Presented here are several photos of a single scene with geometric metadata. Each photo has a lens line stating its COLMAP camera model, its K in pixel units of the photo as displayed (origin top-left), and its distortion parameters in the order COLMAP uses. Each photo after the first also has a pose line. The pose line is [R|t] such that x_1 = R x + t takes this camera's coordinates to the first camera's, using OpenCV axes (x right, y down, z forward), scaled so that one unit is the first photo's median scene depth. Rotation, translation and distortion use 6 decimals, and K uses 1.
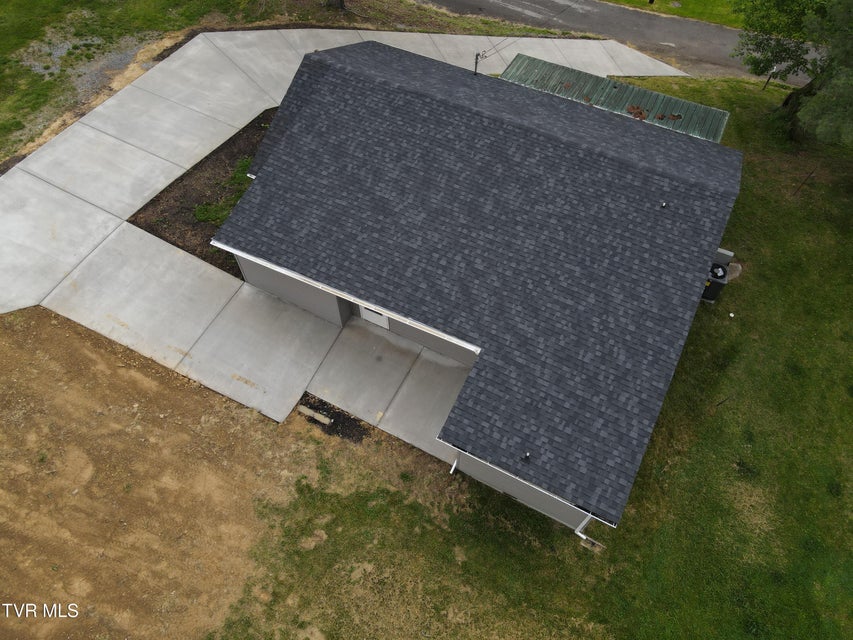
lens RADIAL K [[625.2, 0, 425.4], [0, 625.2, 317.2], [0, 0, 1]] dist [0.002753, 0.027535]
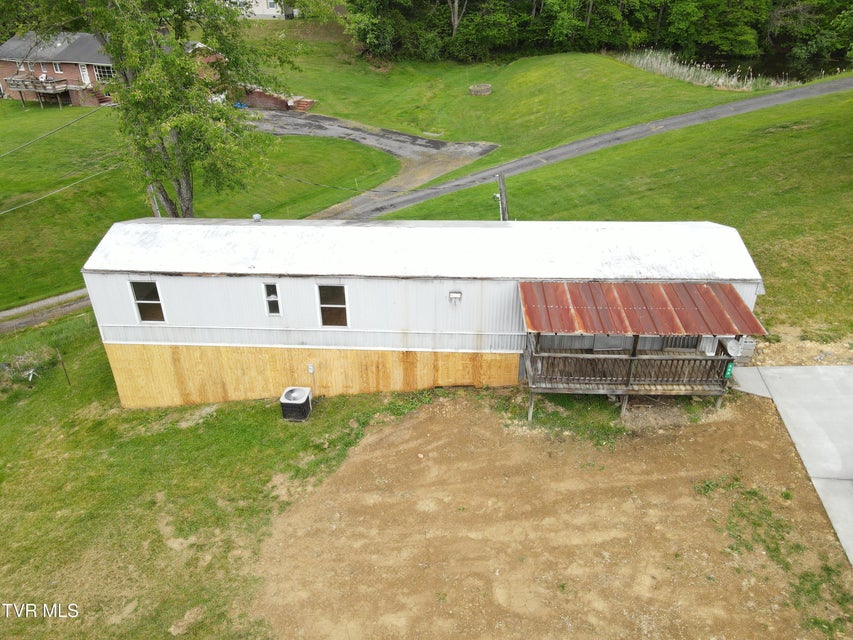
lens RADIAL K [[625.2, 0, 425.4], [0, 625.2, 317.2], [0, 0, 1]] dist [0.002753, 0.027535]
pose [[-0.953251, 0.156746, -0.258348, -0.294433], [-0.244549, 0.102051, 0.964252, -0.473400], [0.177508, 0.982352, -0.058948, 0.667560]]
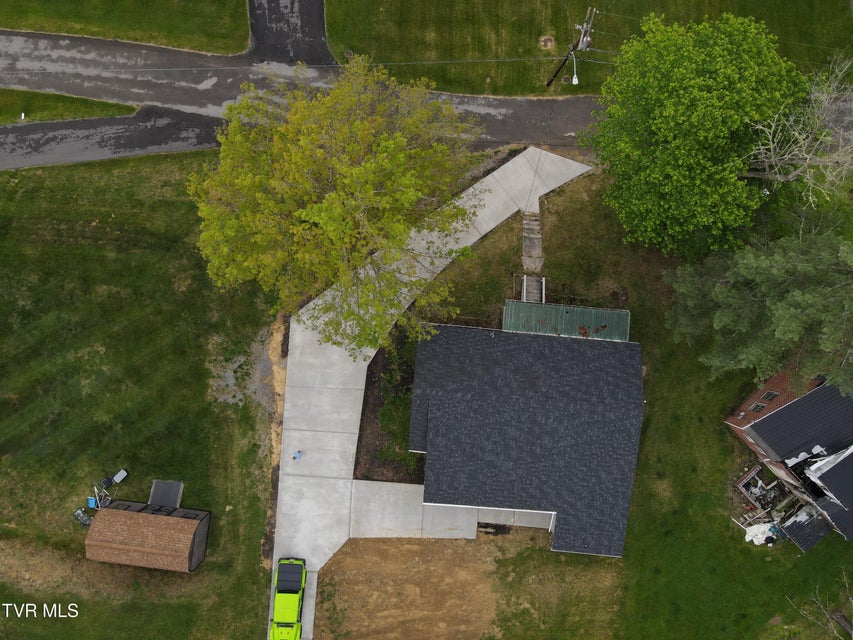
lens RADIAL K [[625.2, 0, 425.4], [0, 625.2, 317.2], [0, 0, 1]] dist [0.002753, 0.027535]
pose [[0.926970, -0.375092, -0.005776, -0.079232], [0.312809, 0.764367, 0.563821, -1.911365], [-0.207069, -0.524452, 0.825877, -0.485795]]
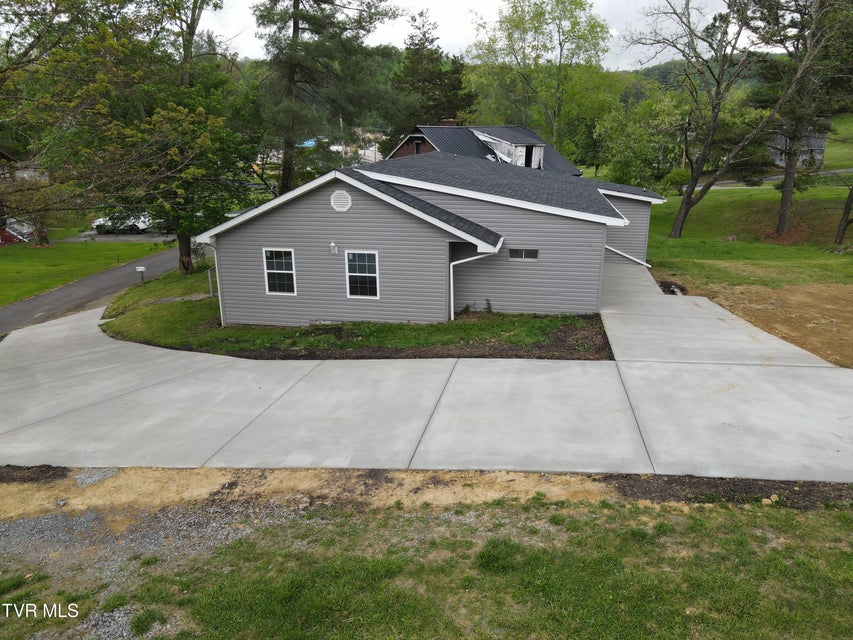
lens RADIAL K [[625.2, 0, 425.4], [0, 625.2, 317.2], [0, 0, 1]] dist [0.002753, 0.027535]
pose [[-0.276205, -0.271041, 0.922089, -1.140403], [0.803127, 0.461901, 0.376344, -0.632868], [-0.527919, 0.844502, 0.090101, 1.219560]]
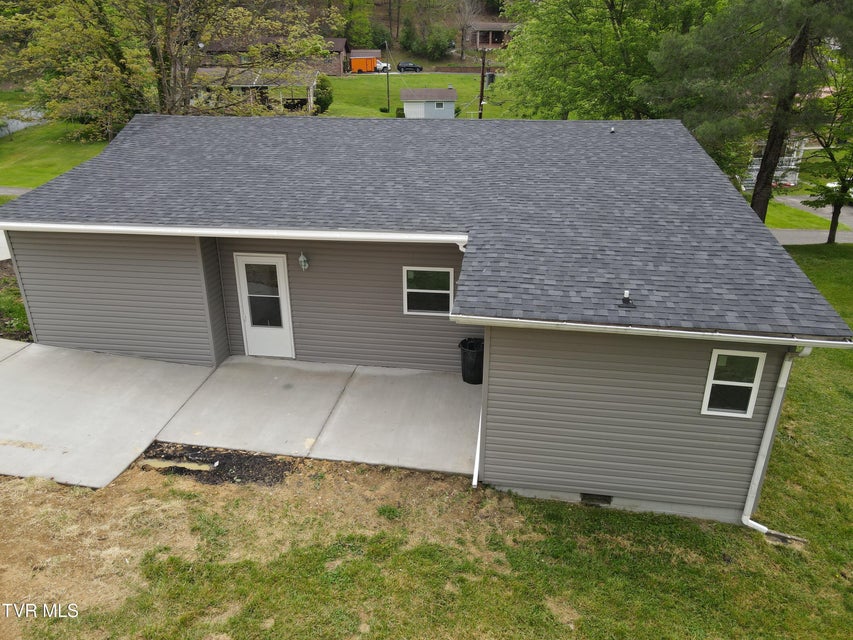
lens RADIAL K [[625.2, 0, 425.4], [0, 625.2, 317.2], [0, 0, 1]] dist [0.002753, 0.027535]
pose [[0.947654, -0.113634, 0.298395, -0.129735], [0.263954, 0.804653, -0.531848, 0.391574], [-0.179669, 0.582770, 0.792526, 0.519905]]
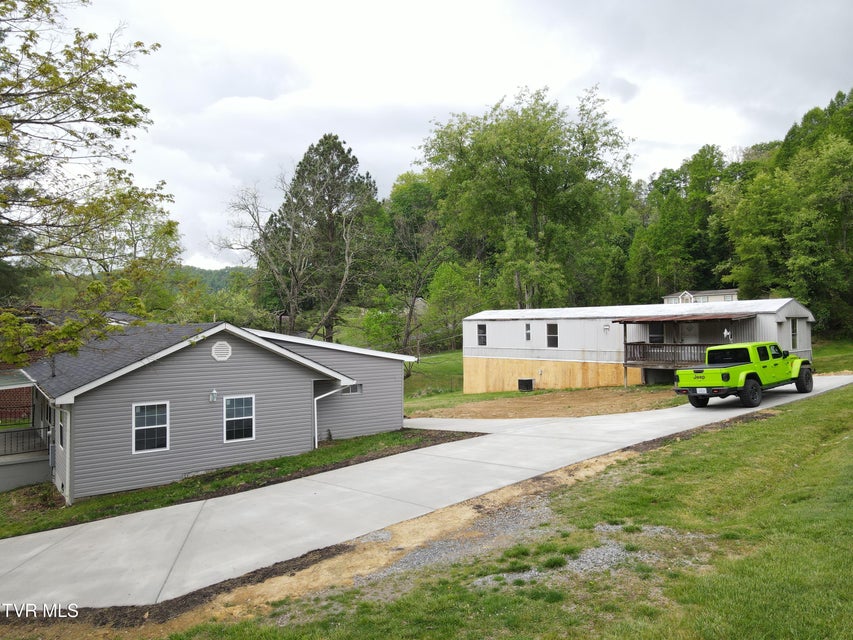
lens RADIAL K [[625.2, 0, 425.4], [0, 625.2, 317.2], [0, 0, 1]] dist [0.002753, 0.027535]
pose [[-0.887583, 0.021875, 0.460128, -0.961174], [0.391210, 0.563175, 0.727866, -1.097531], [-0.243211, 0.826048, -0.508422, 1.609254]]
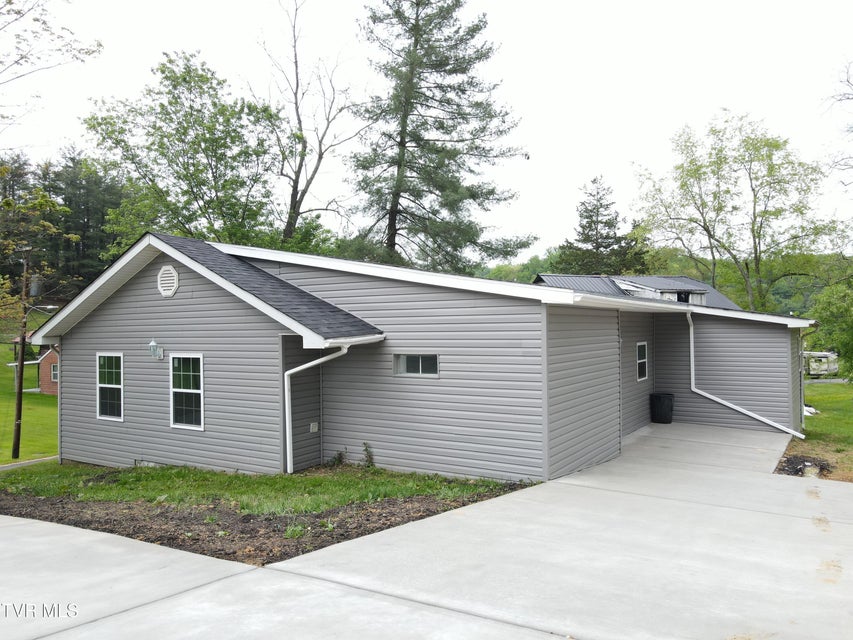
lens RADIAL K [[625.2, 0, 425.4], [0, 625.2, 317.2], [0, 0, 1]] dist [0.002753, 0.027535]
pose [[0.103696, 0.023725, 0.994326, -0.814245], [0.833624, 0.543222, -0.099898, -0.162230], [-0.542510, 0.839254, 0.036552, 1.088701]]
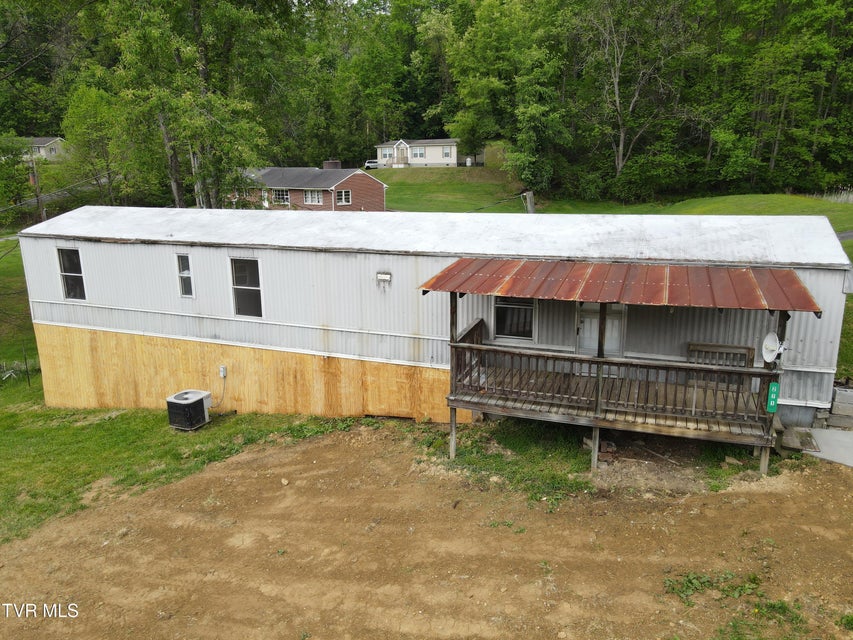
lens RADIAL K [[625.2, 0, 425.4], [0, 625.2, 317.2], [0, 0, 1]] dist [0.002753, 0.027535]
pose [[-0.999865, 0.012408, 0.010730, -0.647810], [0.014339, 0.343386, 0.939085, -0.216072], [0.007968, 0.939112, -0.343518, 0.875811]]
